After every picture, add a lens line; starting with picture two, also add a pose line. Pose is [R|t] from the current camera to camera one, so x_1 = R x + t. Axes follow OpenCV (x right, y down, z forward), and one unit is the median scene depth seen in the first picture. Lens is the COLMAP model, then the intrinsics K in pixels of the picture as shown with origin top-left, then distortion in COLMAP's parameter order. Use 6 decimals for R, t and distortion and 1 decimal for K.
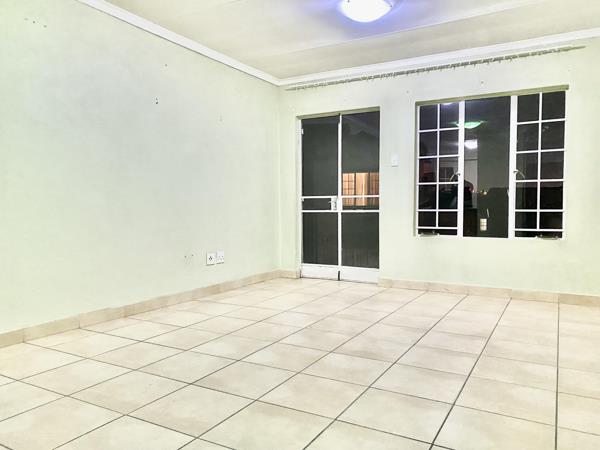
lens RADIAL K [[461.9, 0, 298.7], [0, 461.9, 227.5], [0, 0, 1]] dist [0.003490, -0.001554]
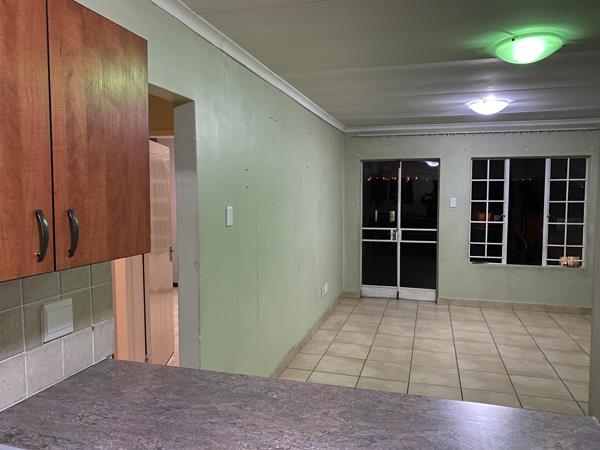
lens RADIAL K [[461.9, 0, 301.4], [0, 461.9, 221.4], [0, 0, 1]] dist [0.003490, -0.001554]
pose [[0.972097, -0.010235, 0.234355, -0.497506], [0.005677, 0.999781, 0.020118, -0.127967], [-0.234510, -0.018226, 0.971943, -0.112698]]
